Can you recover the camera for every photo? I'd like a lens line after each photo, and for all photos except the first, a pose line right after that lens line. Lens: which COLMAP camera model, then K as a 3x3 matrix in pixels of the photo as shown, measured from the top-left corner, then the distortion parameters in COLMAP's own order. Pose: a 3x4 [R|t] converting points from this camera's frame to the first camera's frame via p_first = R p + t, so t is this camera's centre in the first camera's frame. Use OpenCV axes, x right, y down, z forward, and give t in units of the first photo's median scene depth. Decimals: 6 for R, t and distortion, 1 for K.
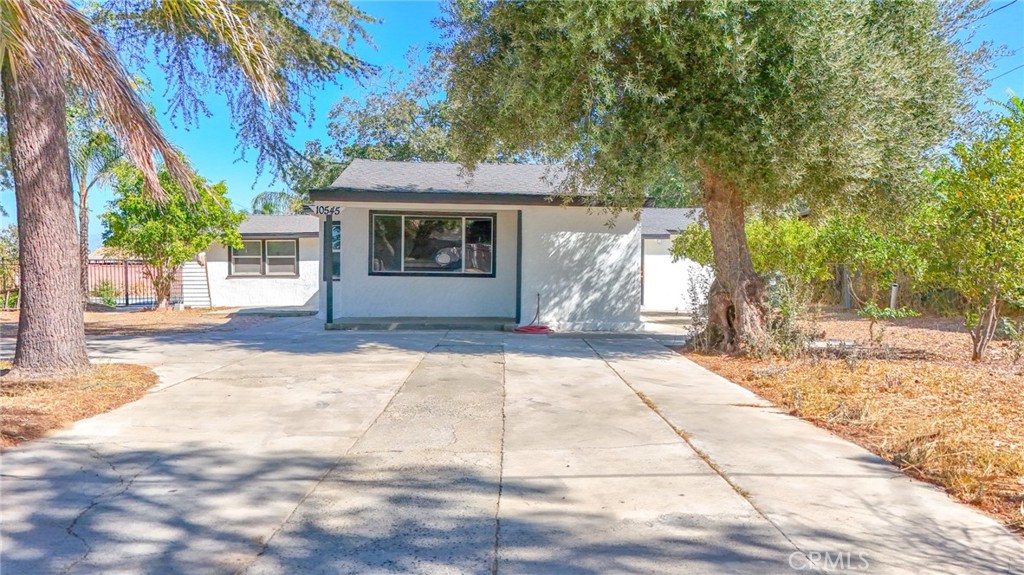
lens RADIAL K [[747.3, 0, 512.0], [0, 747.3, 287.5], [0, 0, 1]] dist [0.101026, -0.126260]
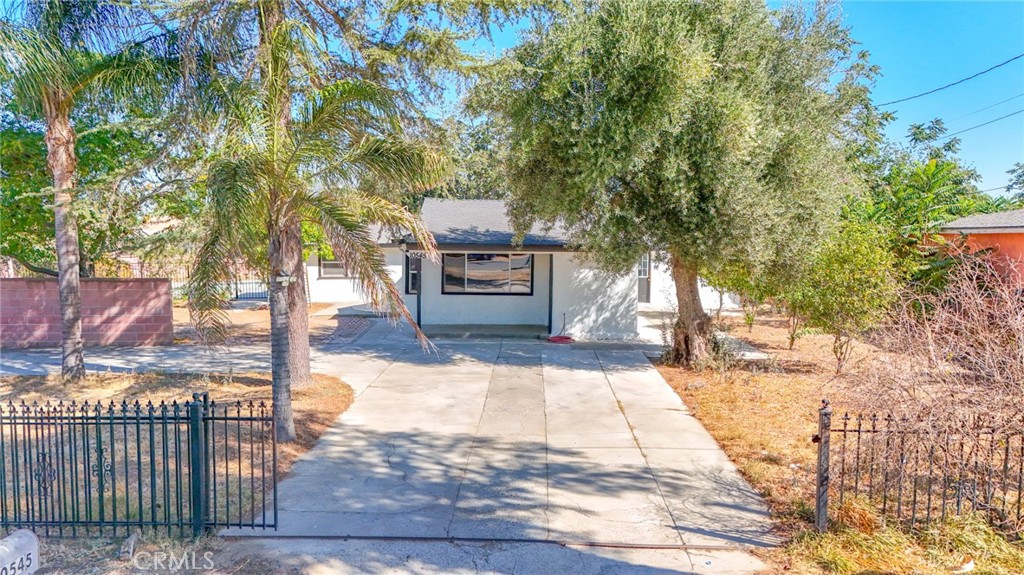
lens RADIAL K [[766.6, 0, 512.0], [0, 766.6, 287.5], [0, 0, 1]] dist [0.004924, 0.001755]
pose [[0.999175, 0.000997, -0.040599, -0.007576], [0.001319, 0.998374, 0.056995, -0.125761], [0.040589, -0.057001, 0.997549, -0.451450]]
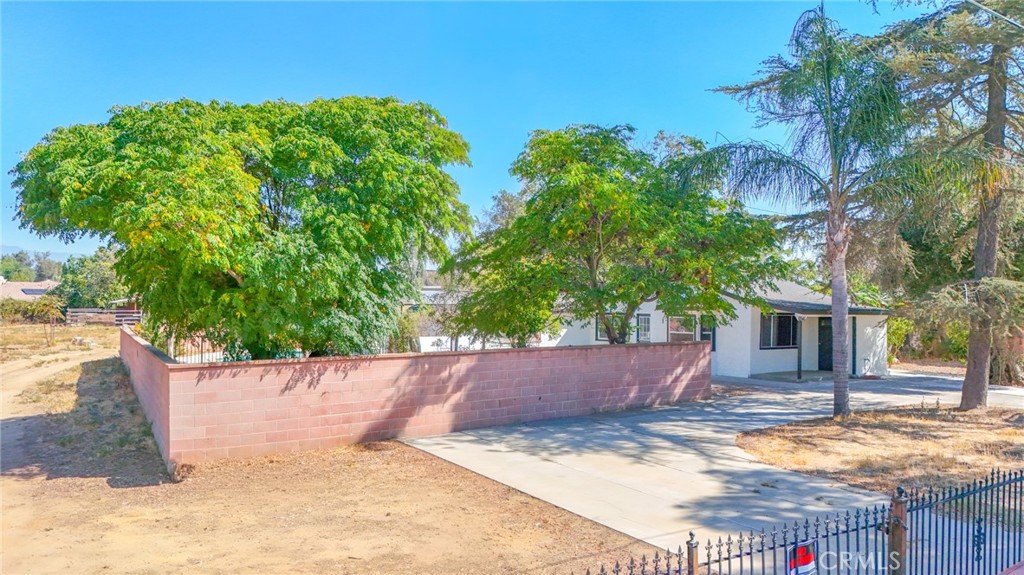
lens RADIAL K [[747.3, 0, 512.0], [0, 747.3, 287.5], [0, 0, 1]] dist [0.101026, -0.126260]
pose [[0.839617, 0.009884, 0.543088, -1.897141], [0.008381, 0.999480, -0.031147, -0.129669], [-0.543114, 0.030703, 0.839098, -0.201349]]
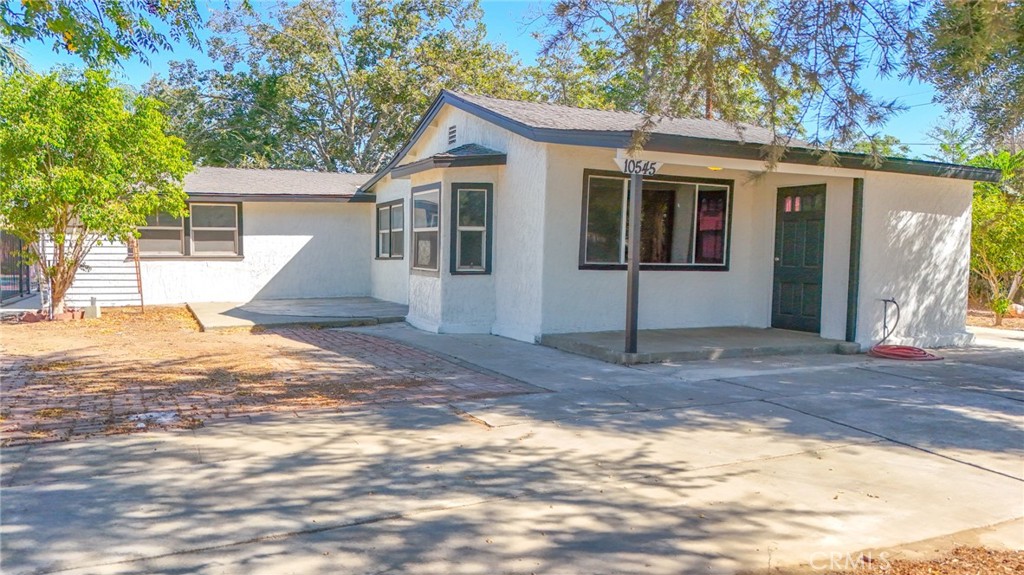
lens RADIAL K [[747.3, 0, 512.0], [0, 747.3, 287.5], [0, 0, 1]] dist [0.101026, -0.126260]
pose [[0.921033, -0.012231, 0.389292, -0.576534], [-0.004318, 0.999125, 0.041608, -0.031431], [-0.389460, -0.040003, 0.920174, 0.488956]]
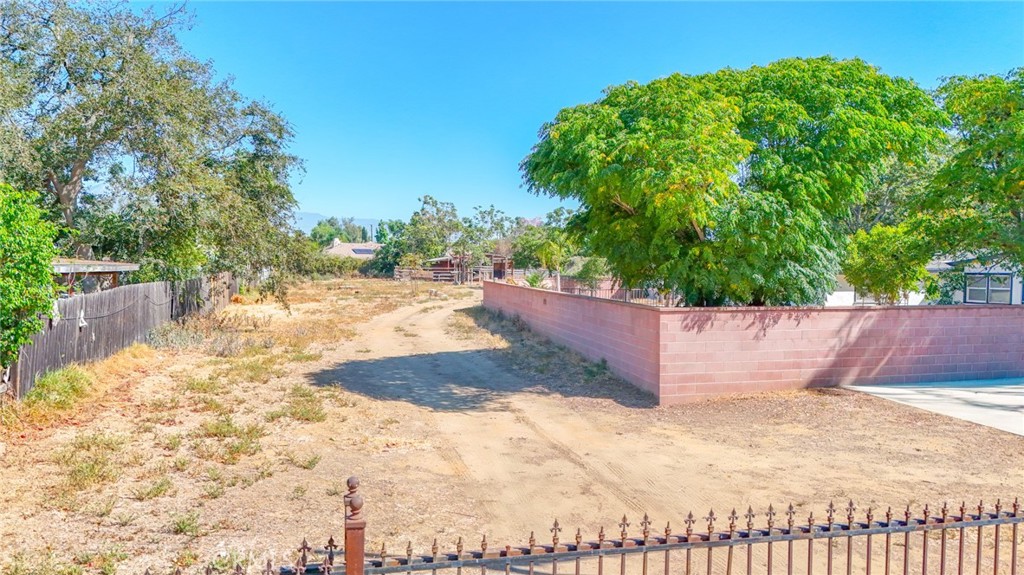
lens RADIAL K [[747.3, 0, 512.0], [0, 747.3, 287.5], [0, 0, 1]] dist [0.101026, -0.126260]
pose [[0.969620, -0.000717, 0.244616, -2.214354], [-0.004062, 0.999811, 0.019032, -0.115897], [-0.244584, -0.019448, 0.969433, -0.178878]]
